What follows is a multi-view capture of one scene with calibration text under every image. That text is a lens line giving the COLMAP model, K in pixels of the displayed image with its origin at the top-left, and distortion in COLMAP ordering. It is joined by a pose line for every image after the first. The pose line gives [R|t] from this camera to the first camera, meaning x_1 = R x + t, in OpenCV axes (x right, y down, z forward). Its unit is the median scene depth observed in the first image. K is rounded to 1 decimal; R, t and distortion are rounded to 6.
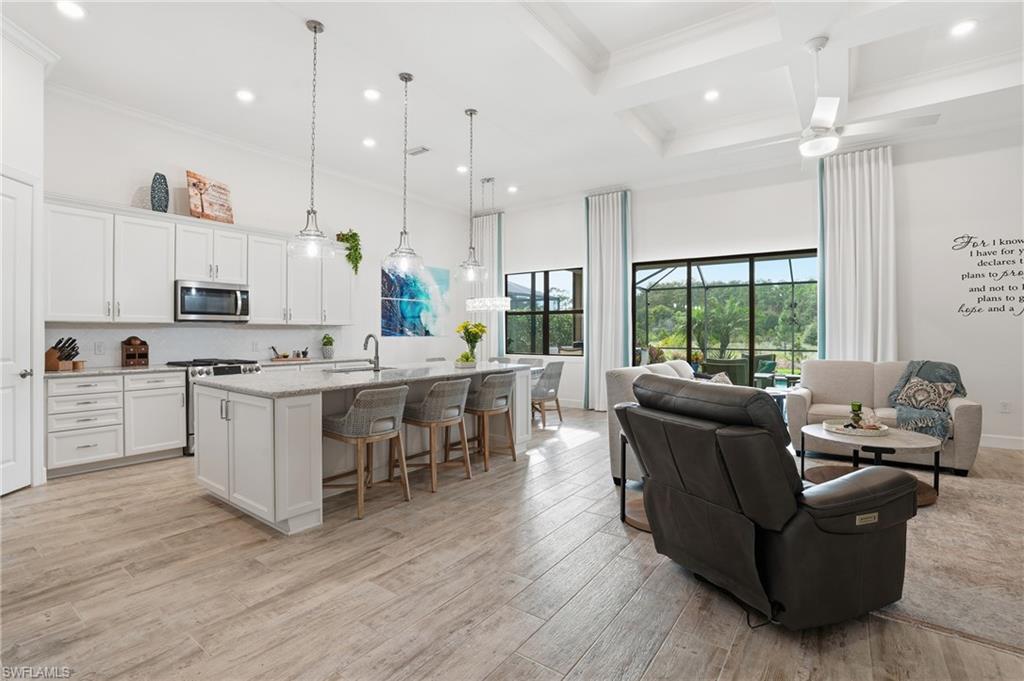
lens RADIAL K [[471.9, 0, 510.3], [0, 471.9, 334.8], [0, 0, 1]] dist [-0.057398, 0.015840]
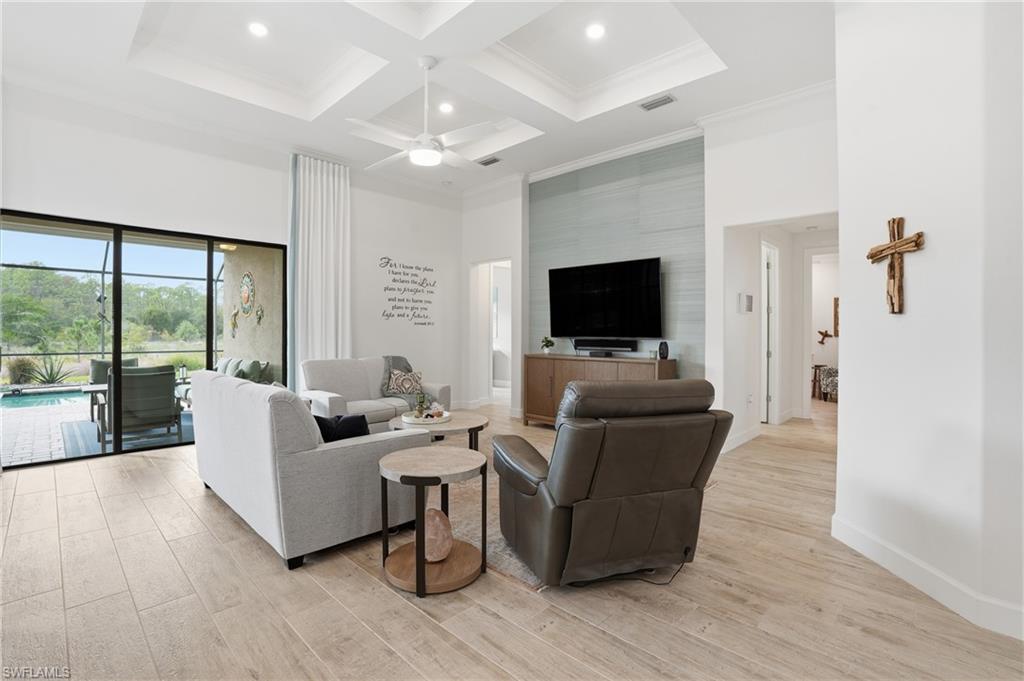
lens RADIAL K [[471.9, 0, 503.4], [0, 471.9, 336.5], [0, 0, 1]] dist [-0.057398, 0.015840]
pose [[0.150107, -0.006535, 0.988648, -0.270475], [0.002069, 0.999978, 0.006296, -0.001299], [-0.988668, 0.001101, 0.150117, 0.475288]]
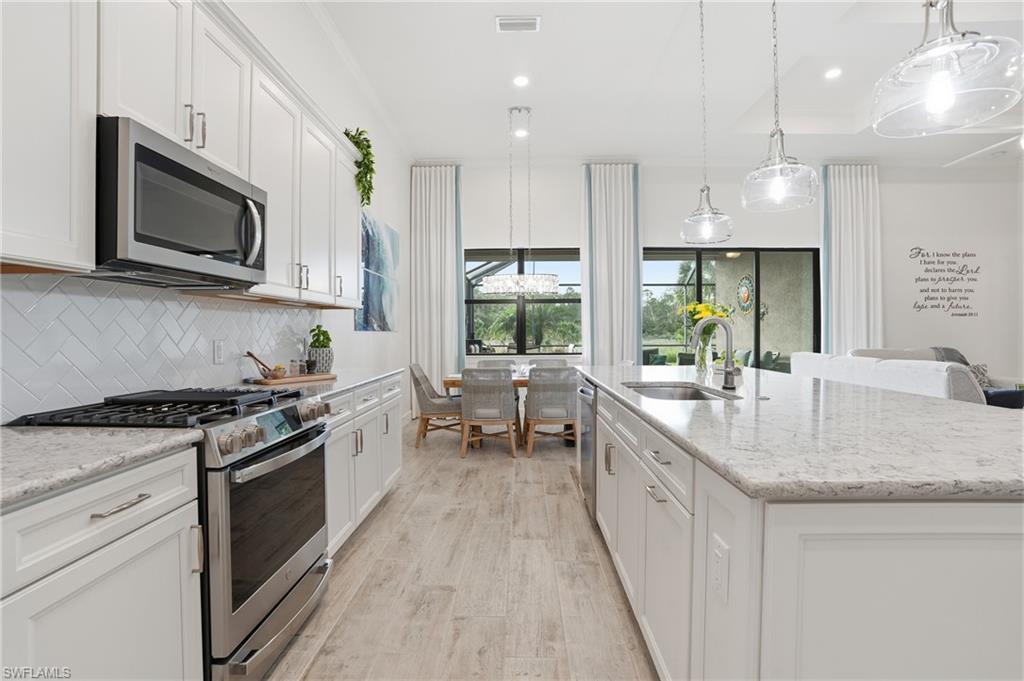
lens RADIAL K [[471.9, 0, 510.2], [0, 471.9, 336.0], [0, 0, 1]] dist [-0.057398, 0.015840]
pose [[0.825292, -0.008969, 0.564635, -0.646839], [0.008754, 0.999957, 0.003089, 0.012823], [-0.564638, 0.002394, 0.825335, 0.605651]]
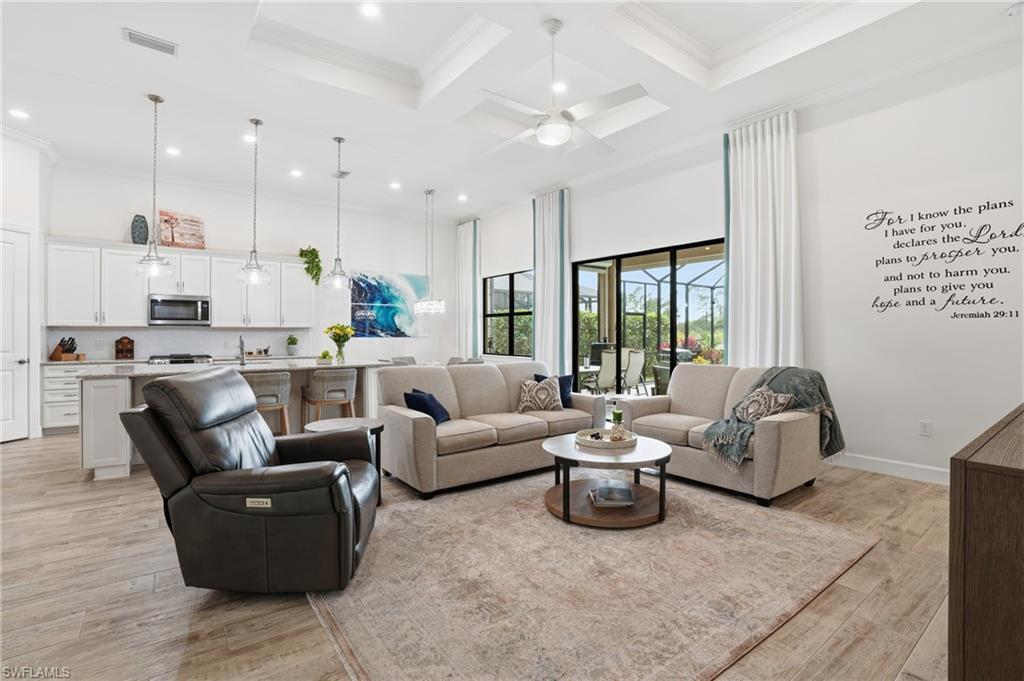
lens RADIAL K [[471.9, 0, 514.5], [0, 471.9, 335.8], [0, 0, 1]] dist [-0.057398, 0.015840]
pose [[0.955696, 0.000394, -0.294354, 0.638754], [-0.000895, 0.999998, -0.001567, 0.001935], [0.294353, 0.001761, 0.955695, 0.043961]]
